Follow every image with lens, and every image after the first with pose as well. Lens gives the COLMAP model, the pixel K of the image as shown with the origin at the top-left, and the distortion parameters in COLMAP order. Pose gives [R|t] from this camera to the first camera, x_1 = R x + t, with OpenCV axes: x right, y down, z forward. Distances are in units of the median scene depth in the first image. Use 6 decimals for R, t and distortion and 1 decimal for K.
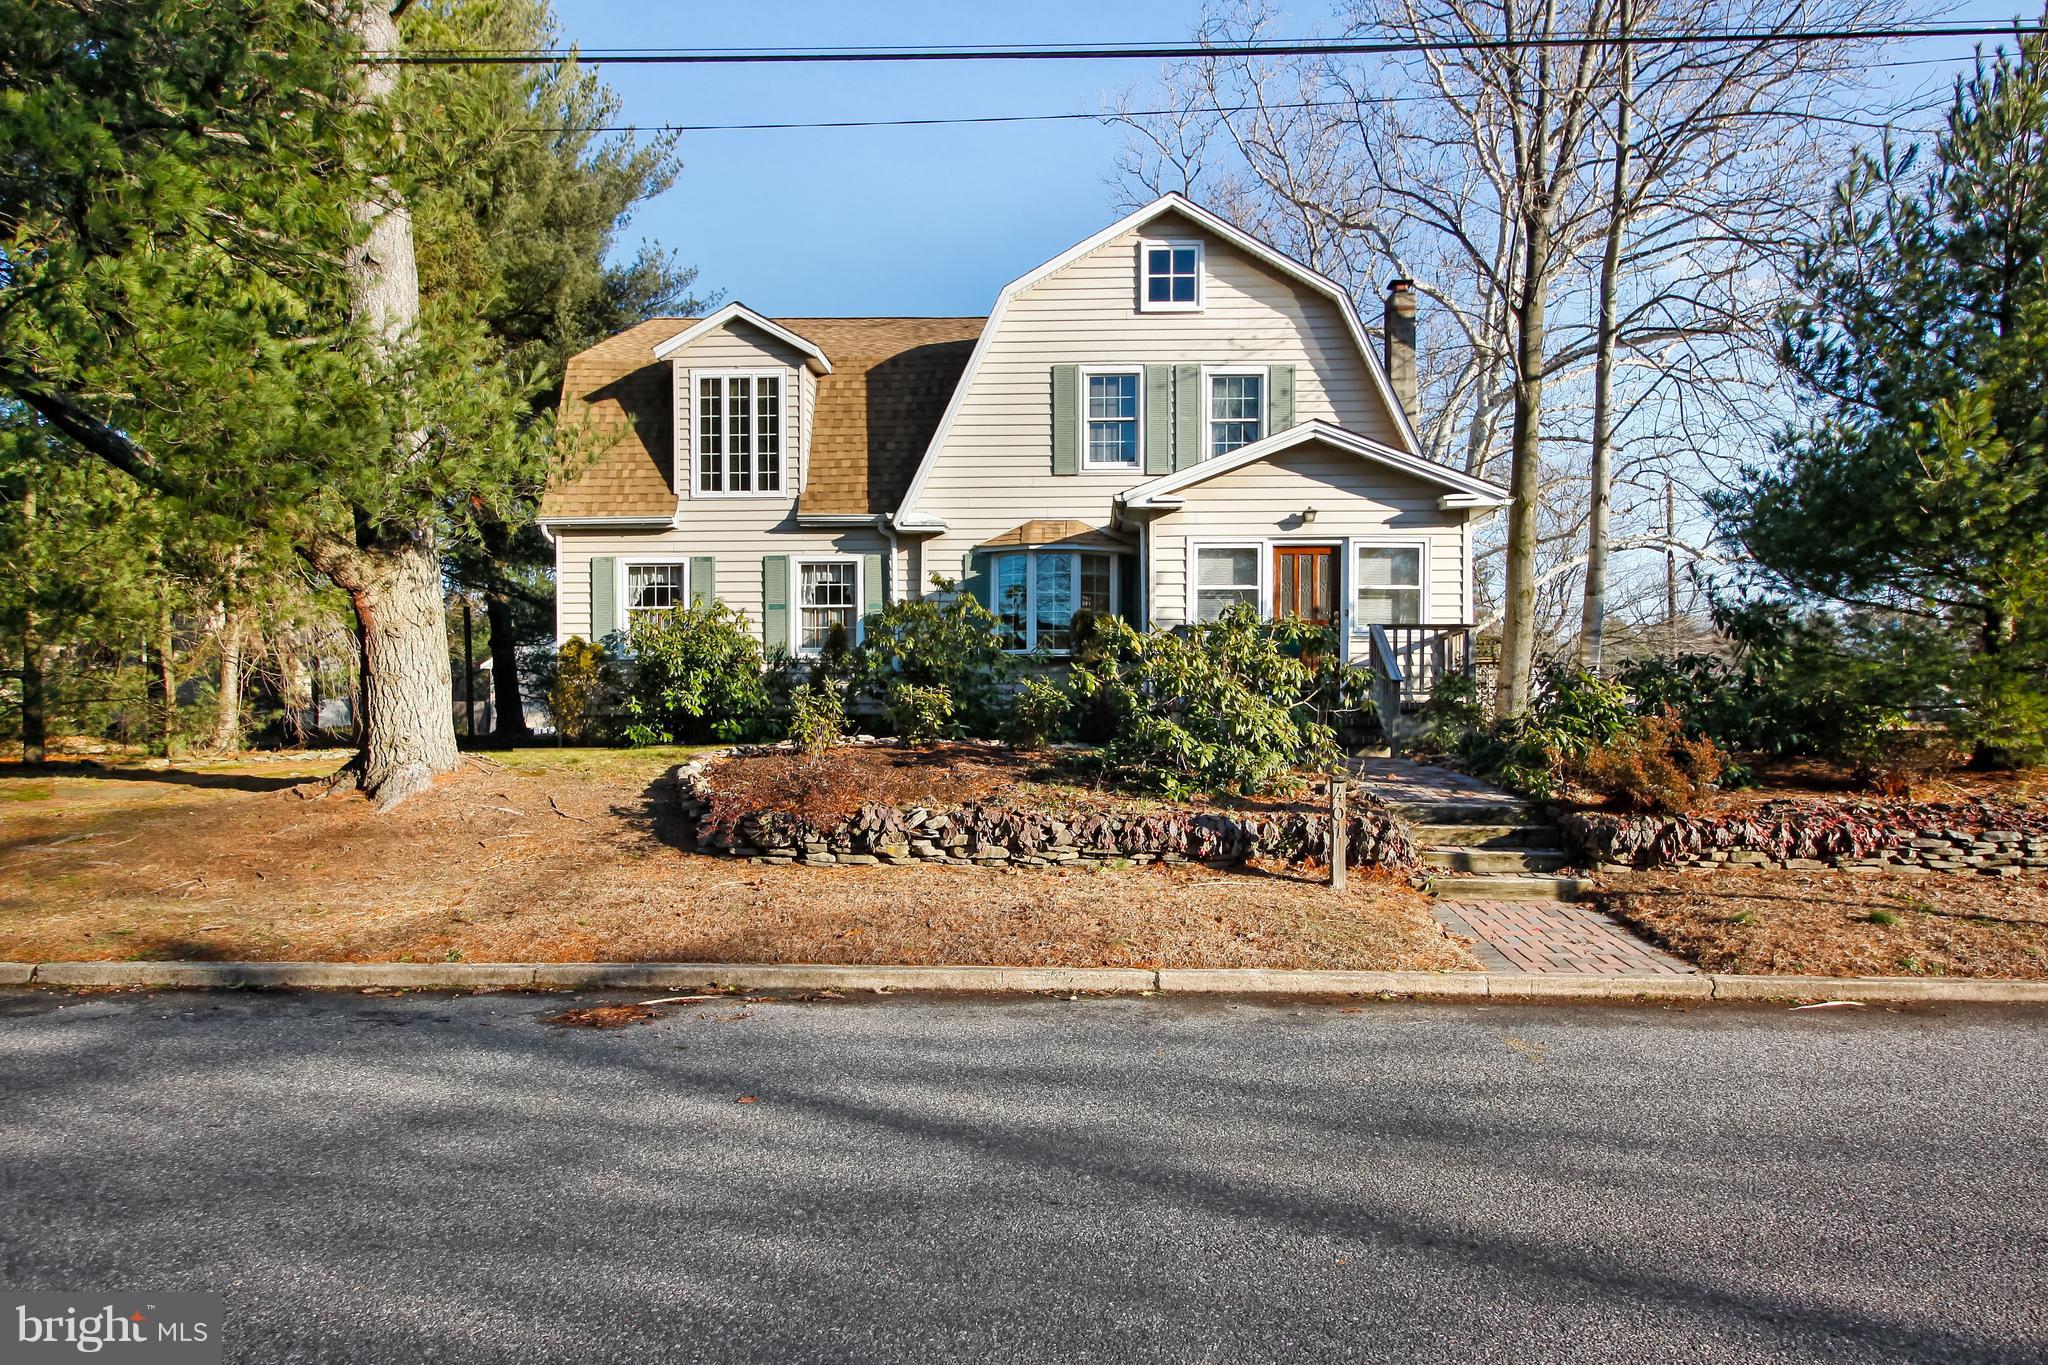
lens RADIAL K [[1183.4, 0, 1024.8], [0, 1183.4, 725.2], [0, 0, 1]] dist [0.016477, -0.000464]
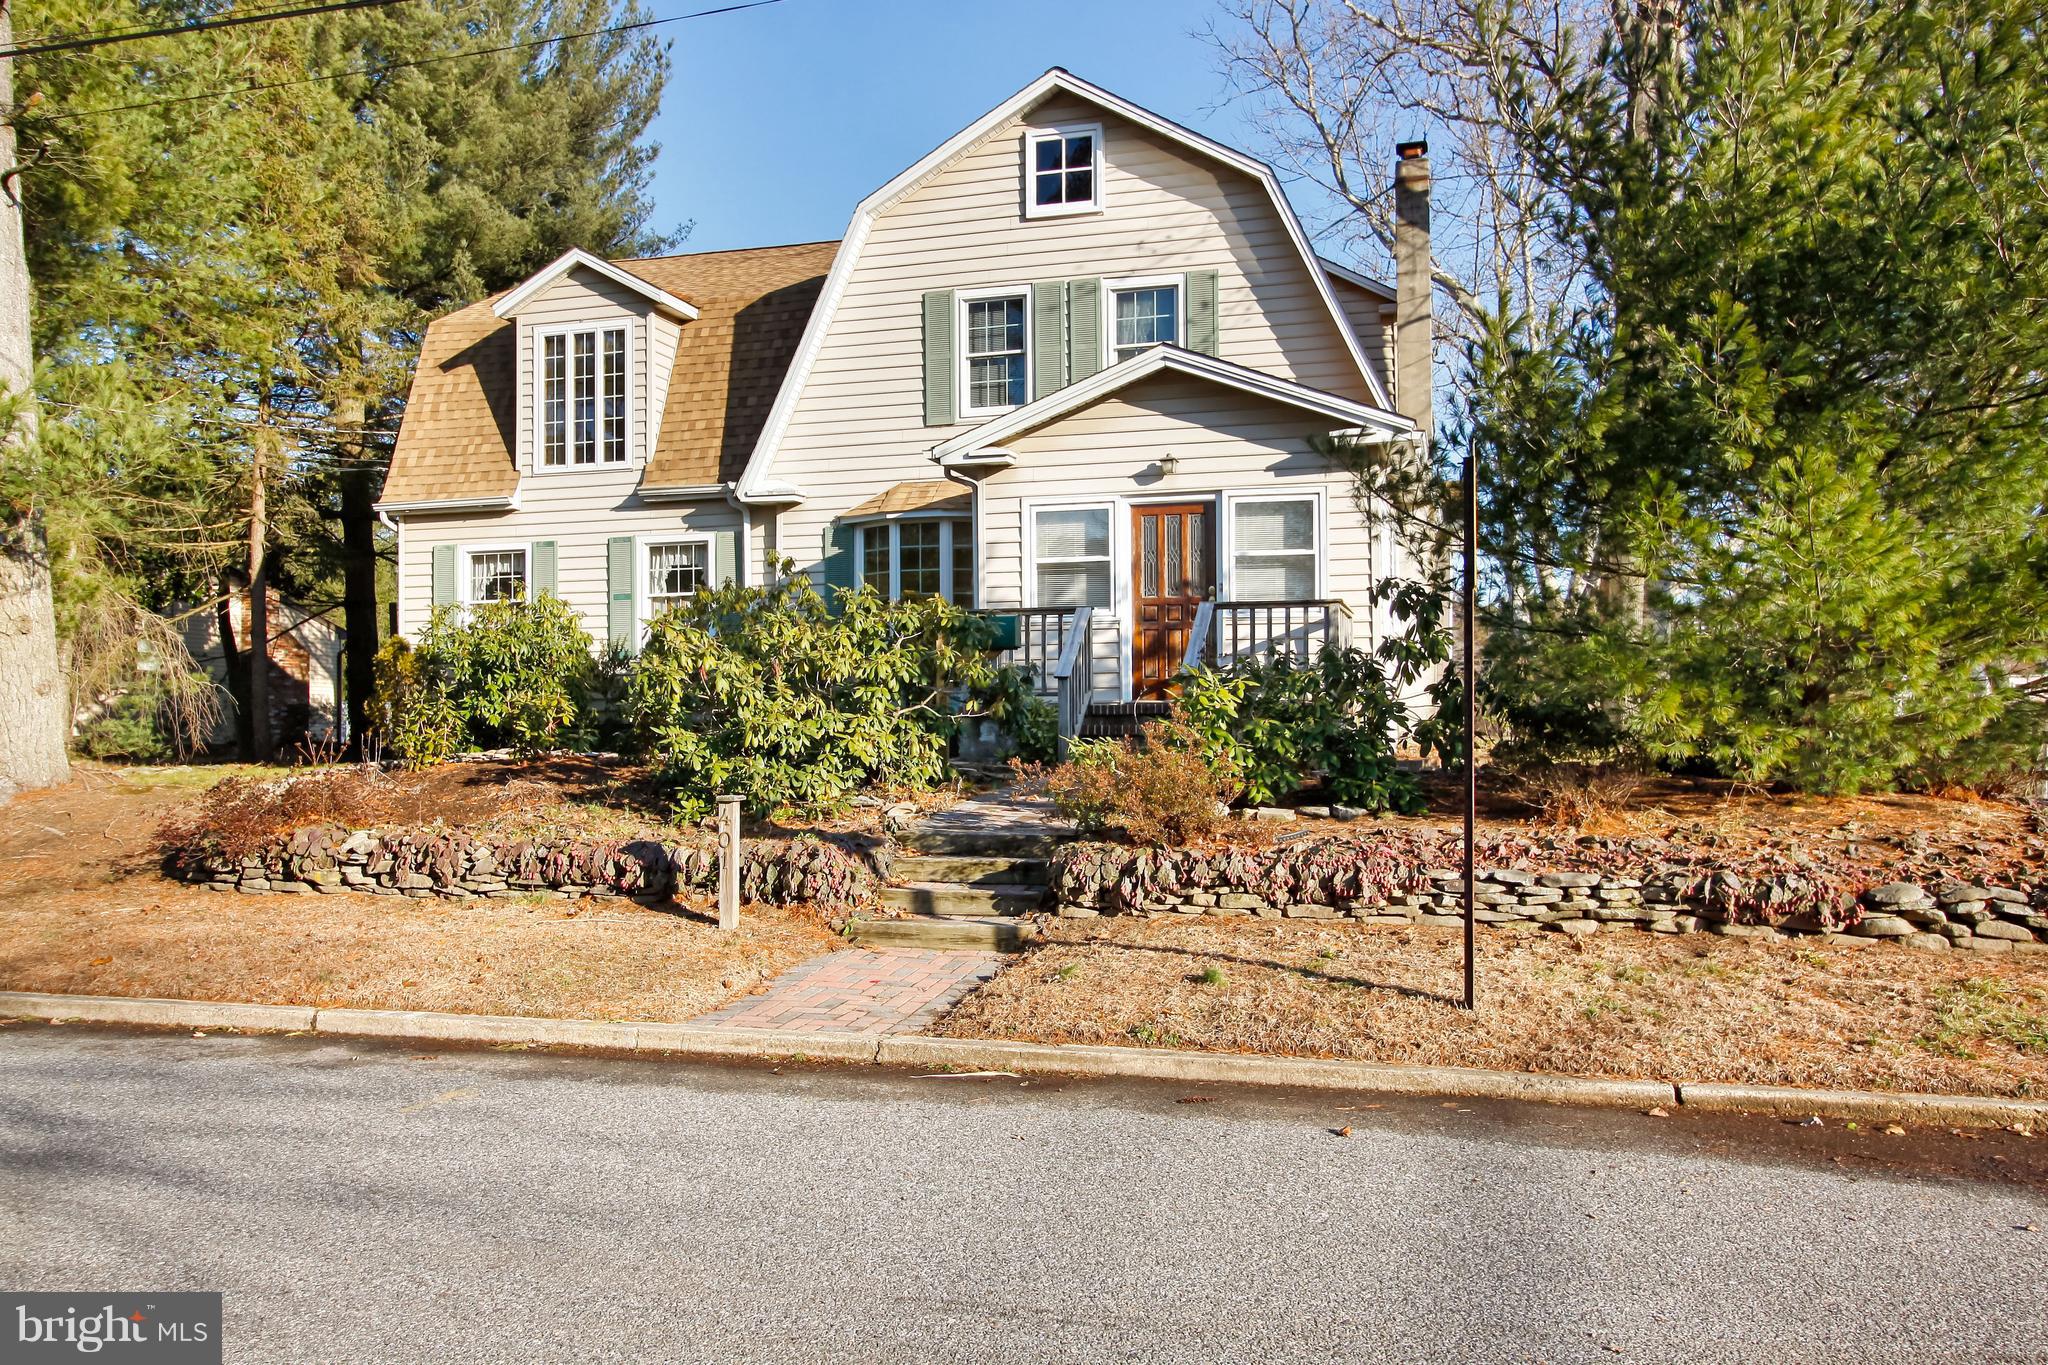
lens RADIAL K [[1554.0, 0, 1024.5], [0, 1554.0, 682.3], [0, 0, 1]] dist [0.025662, -0.001360]
pose [[0.970813, -0.013560, -0.239454, 0.347488], [0.005825, 0.999439, -0.032980, -0.000041], [0.239767, 0.030622, 0.970347, -0.014161]]
